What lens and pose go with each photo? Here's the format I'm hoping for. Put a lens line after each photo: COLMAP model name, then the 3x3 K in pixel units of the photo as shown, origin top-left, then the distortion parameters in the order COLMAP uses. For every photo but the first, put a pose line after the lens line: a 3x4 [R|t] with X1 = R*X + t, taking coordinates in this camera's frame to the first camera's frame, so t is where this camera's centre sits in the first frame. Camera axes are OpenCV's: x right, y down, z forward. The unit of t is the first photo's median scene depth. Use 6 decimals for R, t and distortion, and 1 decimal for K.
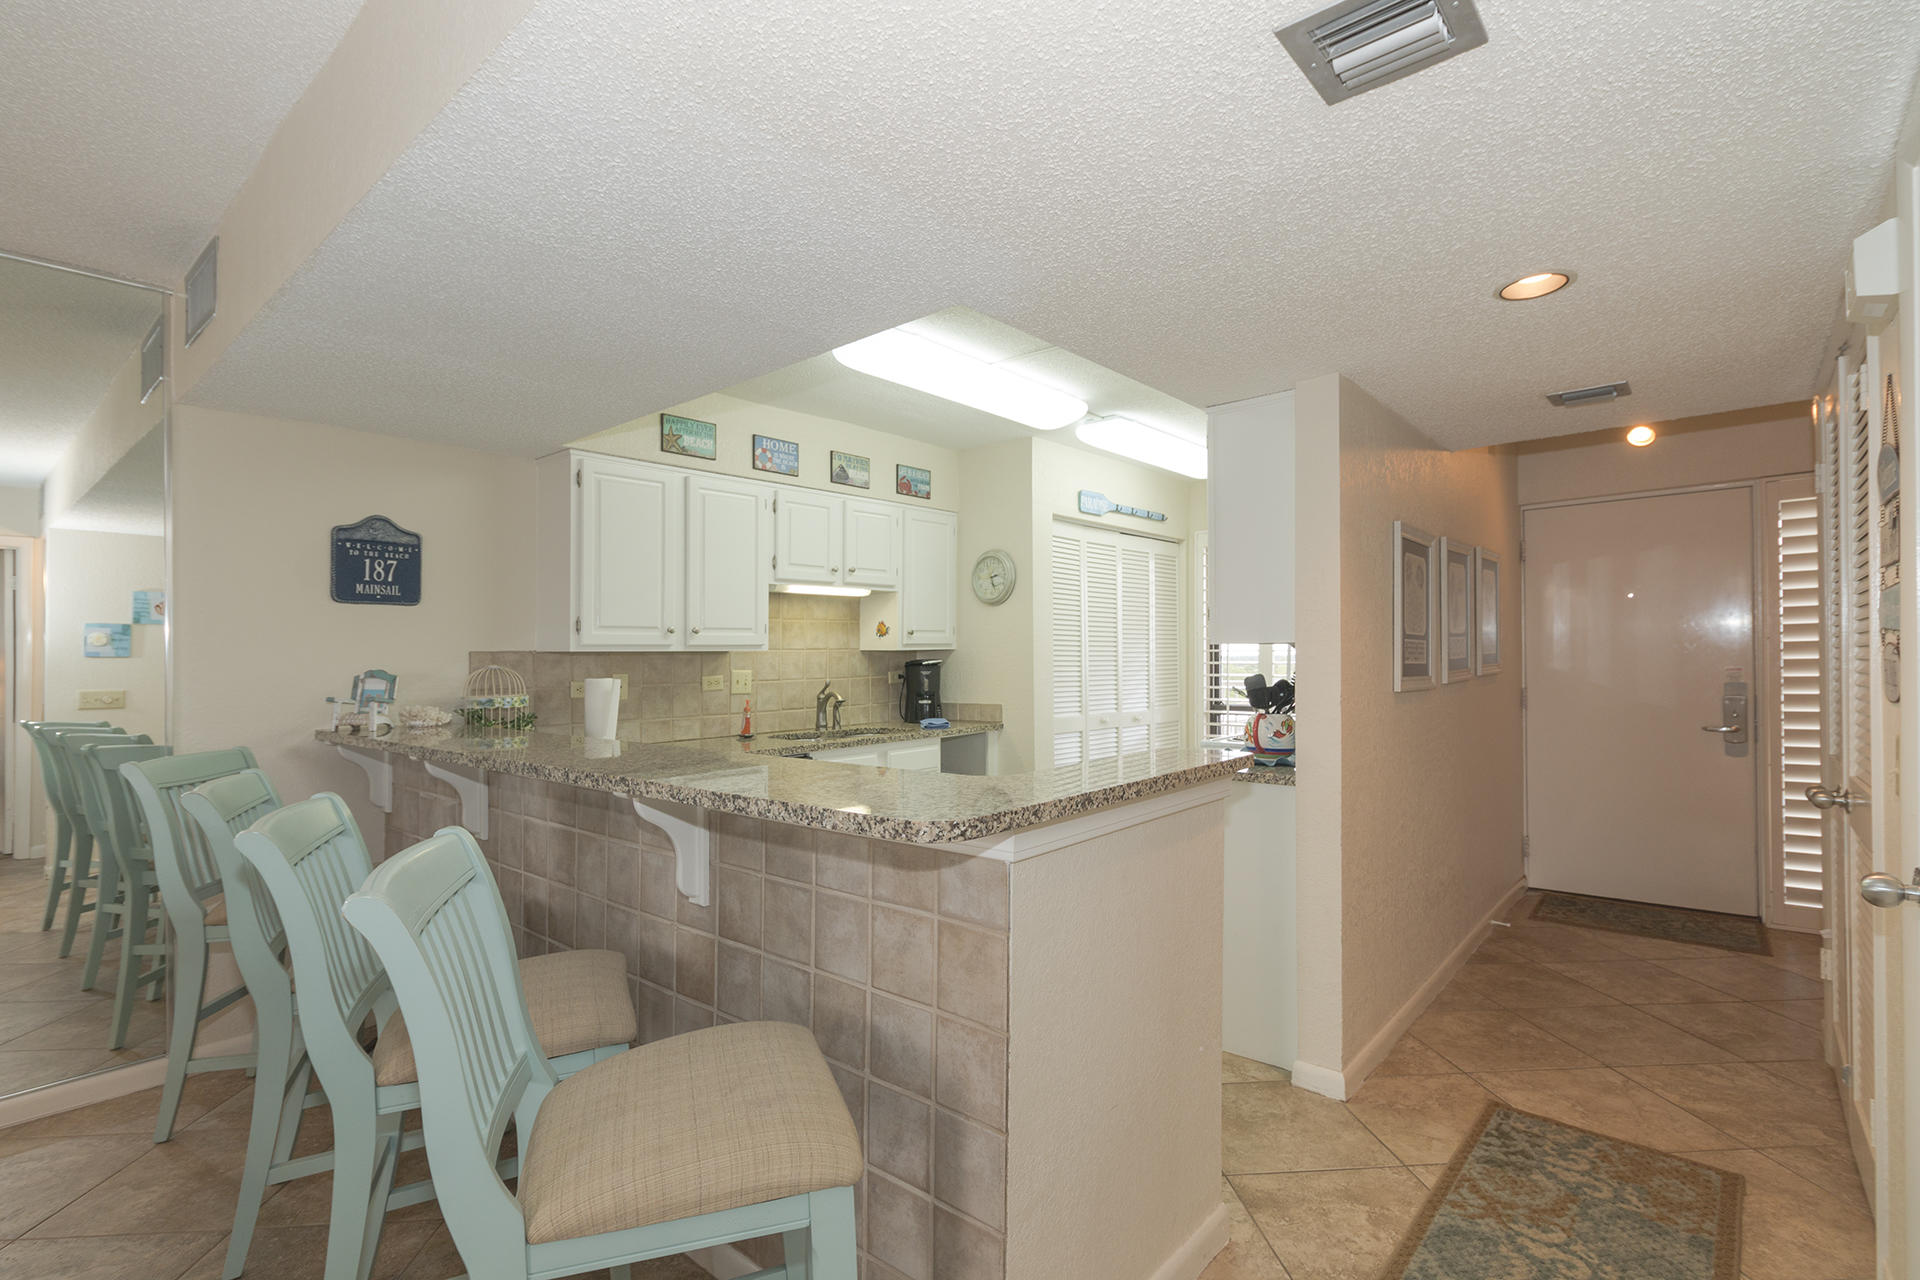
lens RADIAL K [[901.2, 0, 958.3], [0, 901.2, 630.3], [0, 0, 1]] dist [0.000768, 0.000173]
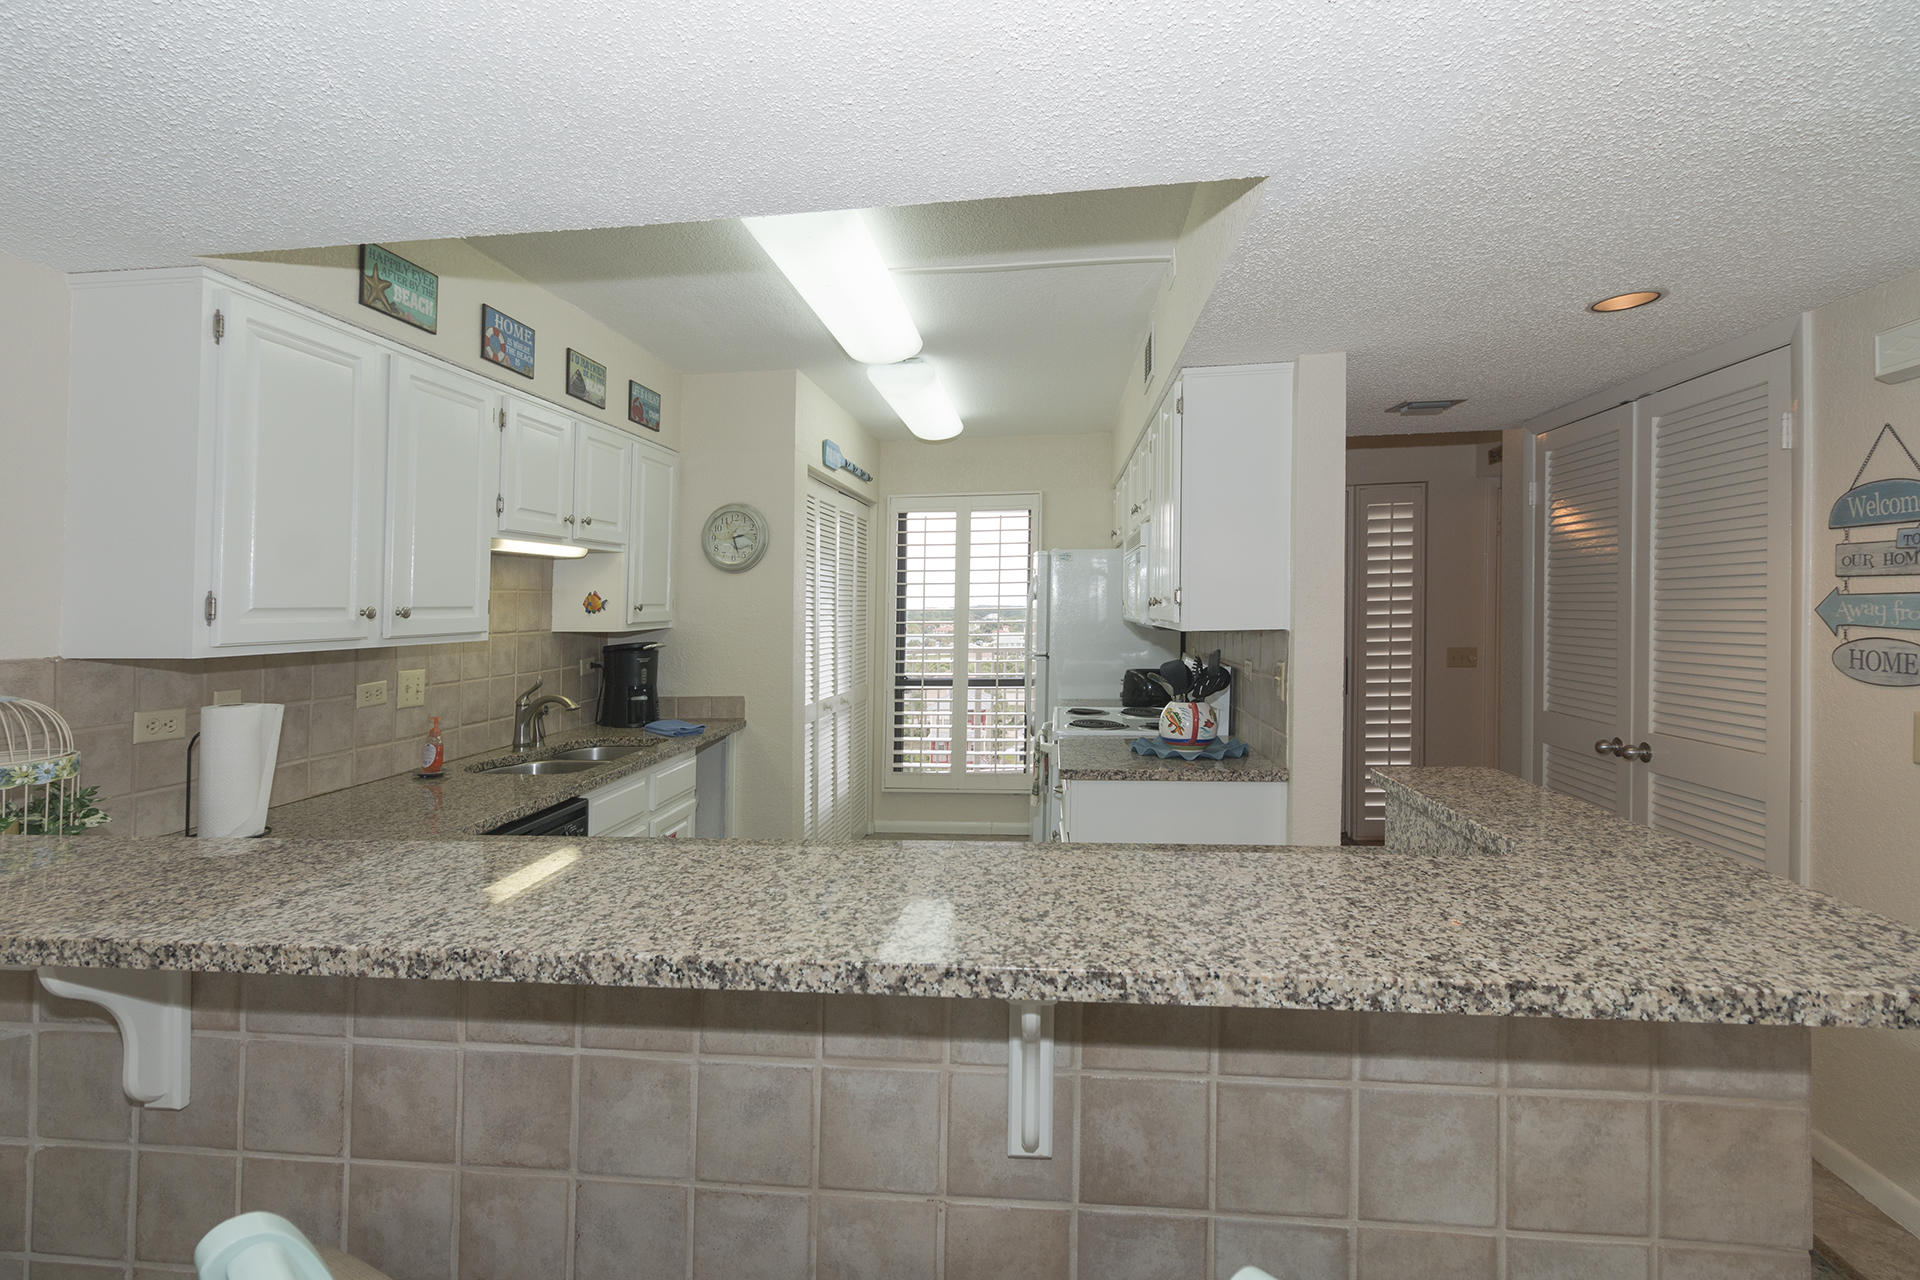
lens RADIAL K [[904.5, 0, 947.3], [0, 904.5, 581.3], [0, 0, 1]] dist [0.000173, 0.000046]
pose [[0.827177, 0.015003, 0.561742, -0.304775], [-0.010939, 0.999884, -0.010597, -0.016396], [-0.561836, 0.002621, 0.827245, 0.274855]]
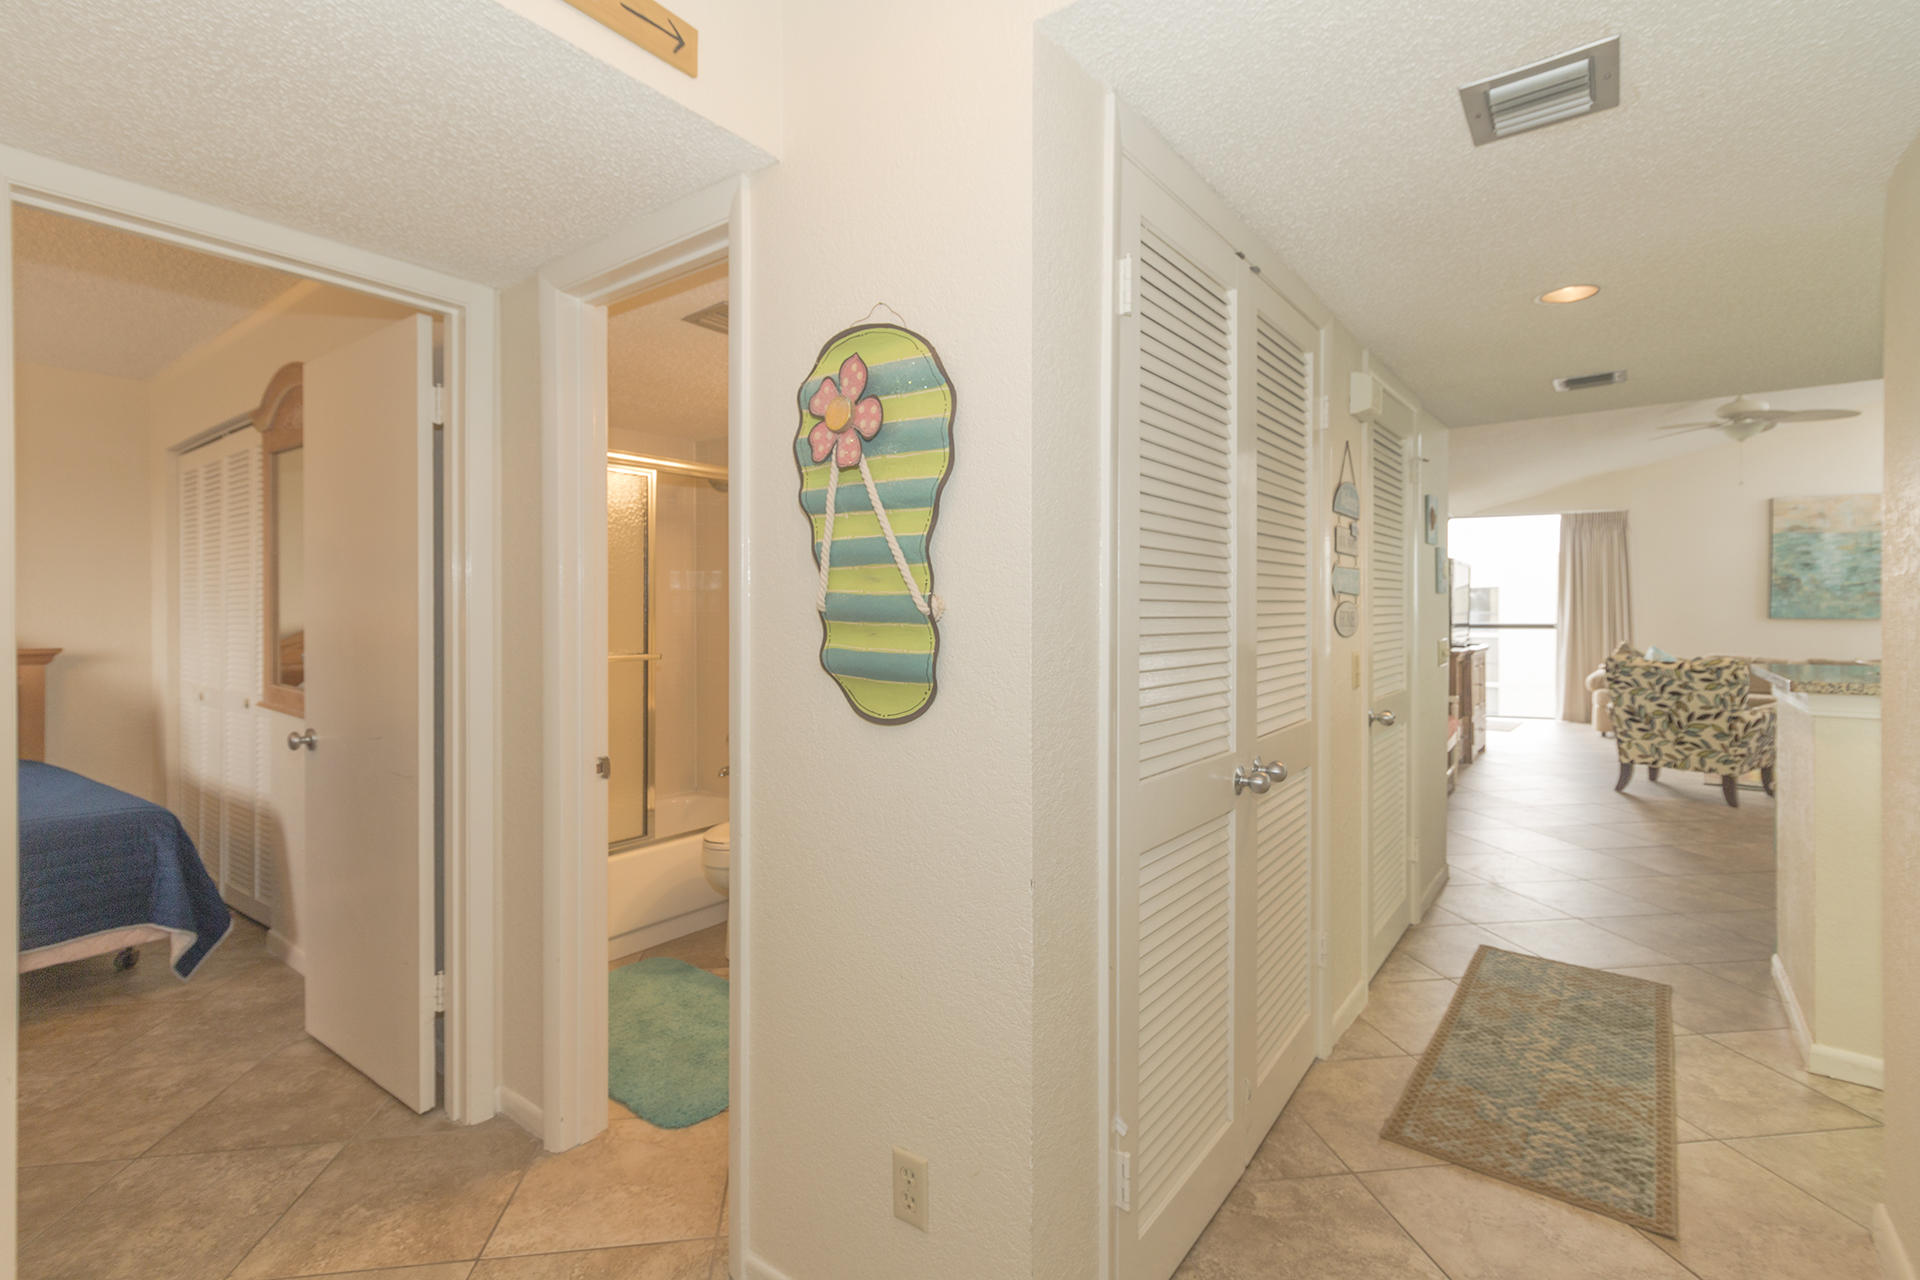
lens RADIAL K [[908.0, 0, 962.8], [0, 908.0, 617.3], [0, 0, 1]] dist [0.016363, 0.000561]
pose [[-0.997143, 0.015776, -0.073872, 0.718836], [0.017645, 0.999539, -0.024719, 0.029362], [0.073448, -0.025952, -0.996961, 1.023756]]
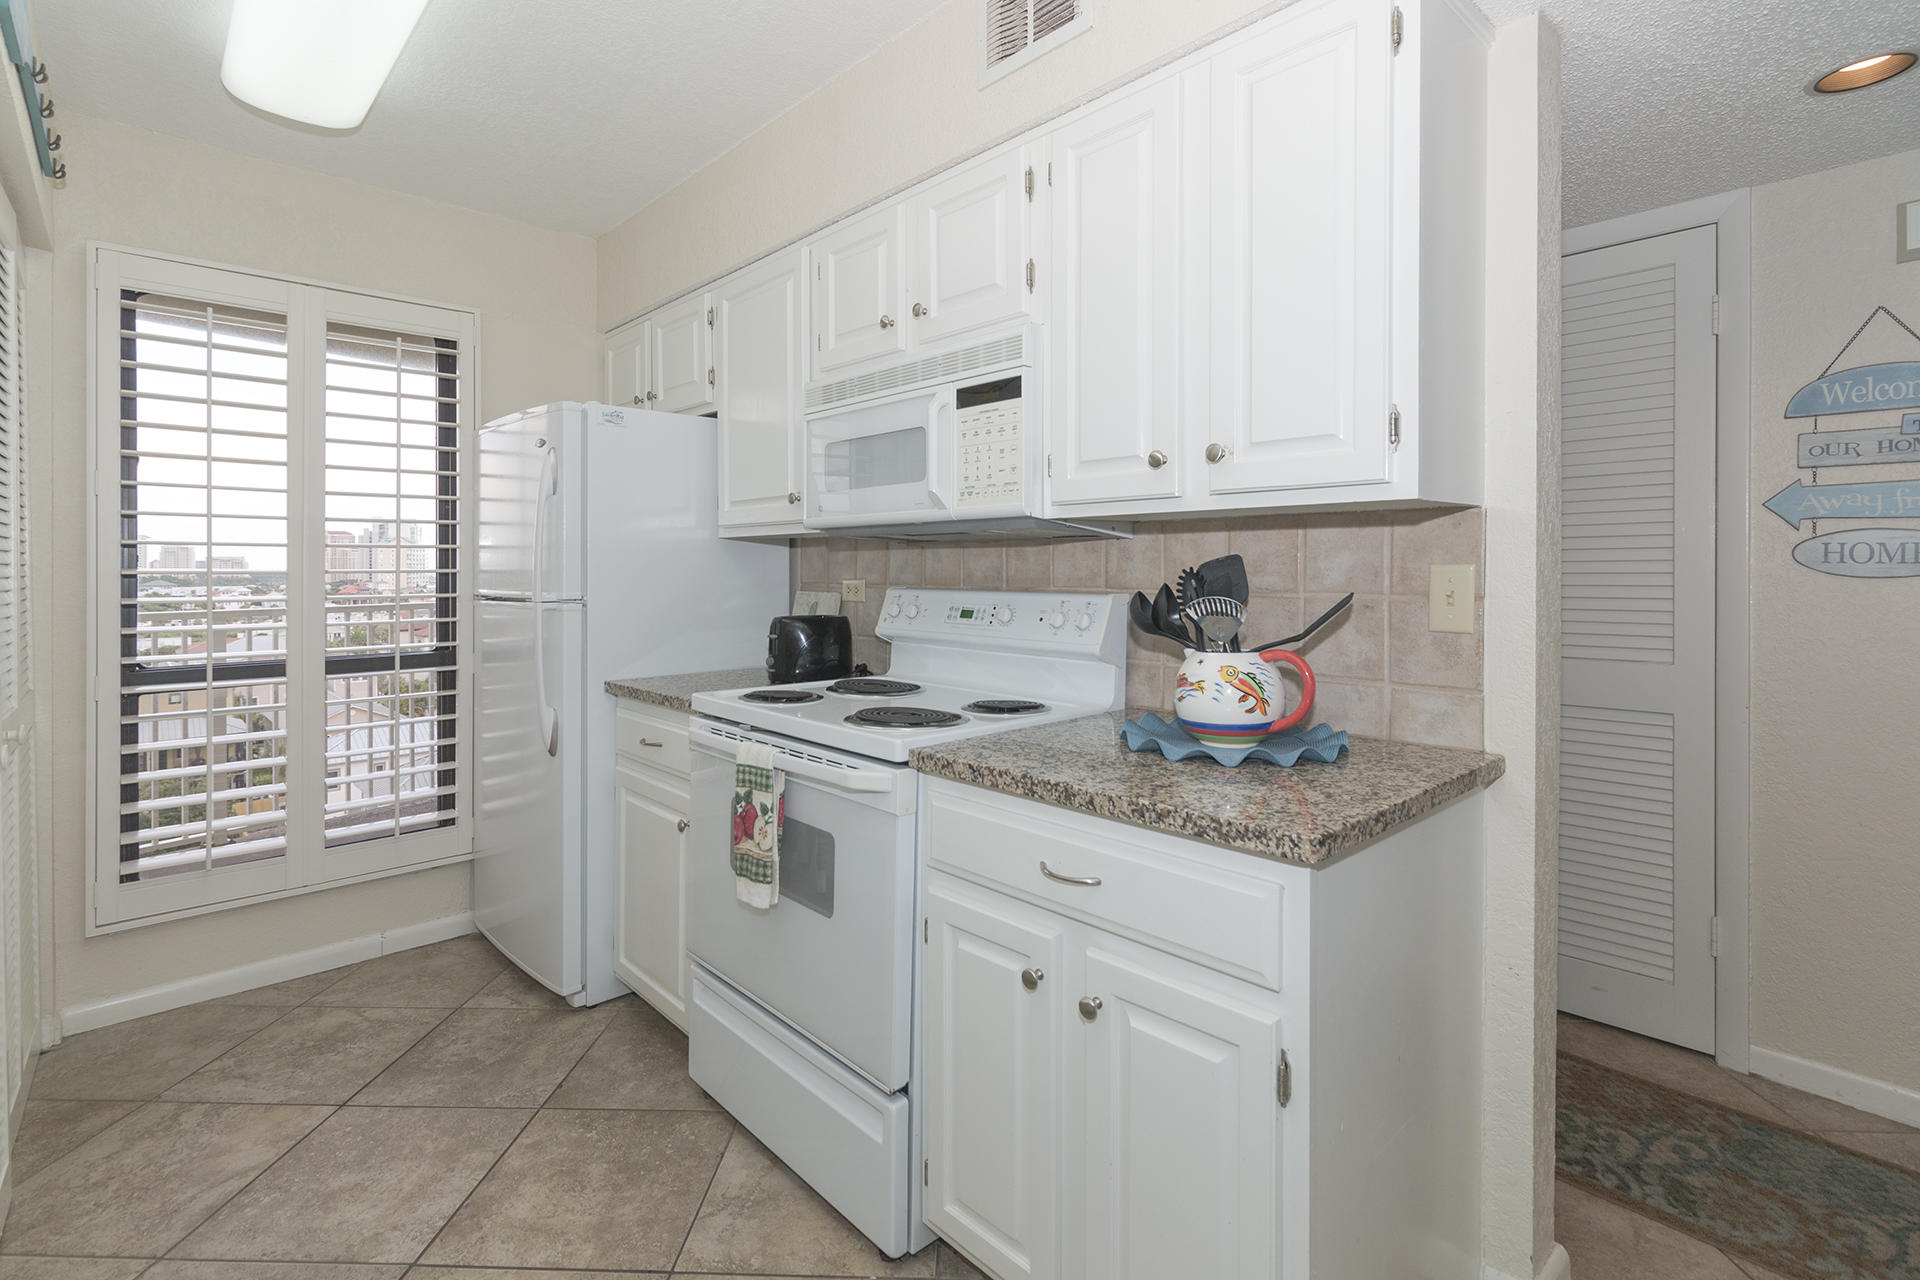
lens RADIAL K [[893.2, 0, 959.1], [0, 893.2, 598.9], [0, 0, 1]] dist [-0.000019, 0.000589]
pose [[0.107602, -0.021778, 0.993955, -0.114287], [-0.024517, 0.999398, 0.024551, 0.043905], [-0.993892, -0.027011, 0.107004, 0.853179]]
